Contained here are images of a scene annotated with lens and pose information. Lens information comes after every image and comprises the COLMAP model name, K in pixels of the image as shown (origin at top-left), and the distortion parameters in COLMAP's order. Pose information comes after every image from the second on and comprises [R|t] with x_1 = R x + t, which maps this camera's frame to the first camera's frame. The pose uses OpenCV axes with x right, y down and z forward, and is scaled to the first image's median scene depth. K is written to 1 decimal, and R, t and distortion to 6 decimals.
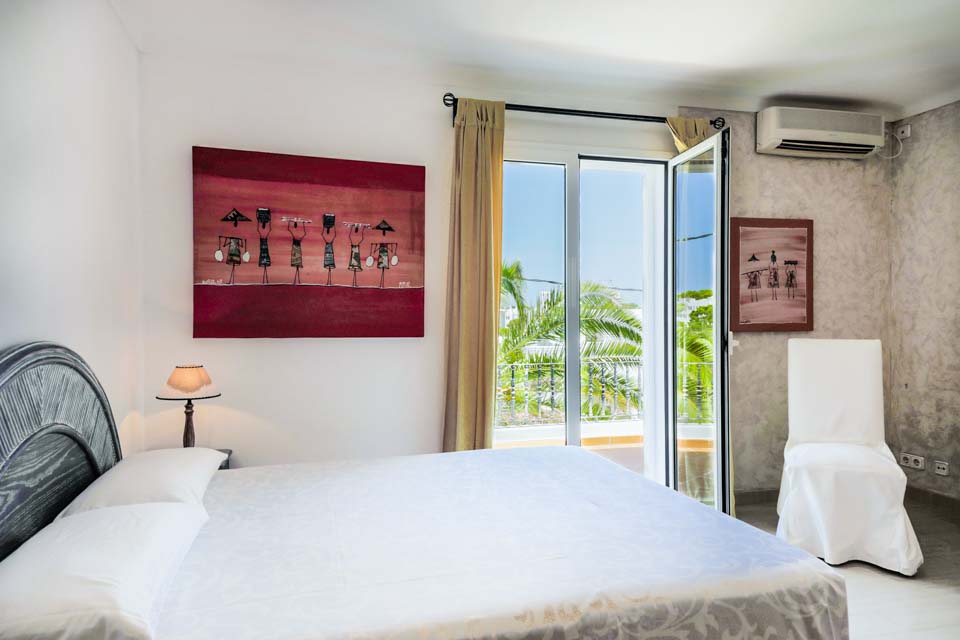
lens RADIAL K [[628.3, 0, 480.5], [0, 628.3, 321.3], [0, 0, 1]] dist [0.061341, 0.001821]
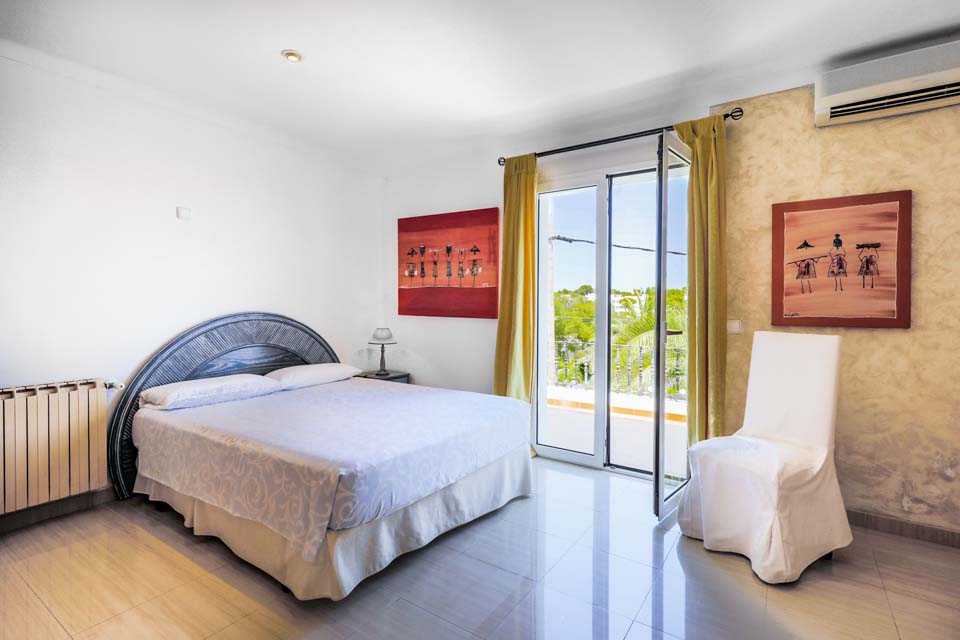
lens RADIAL K [[461.8, 0, 480.6], [0, 461.8, 313.1], [0, 0, 1]] dist [0.002499, -0.000968]
pose [[0.630606, 0.023086, -0.775760, 0.773746], [-0.014050, 0.999733, 0.018330, -0.009043], [0.775976, -0.000659, 0.630762, 0.265051]]
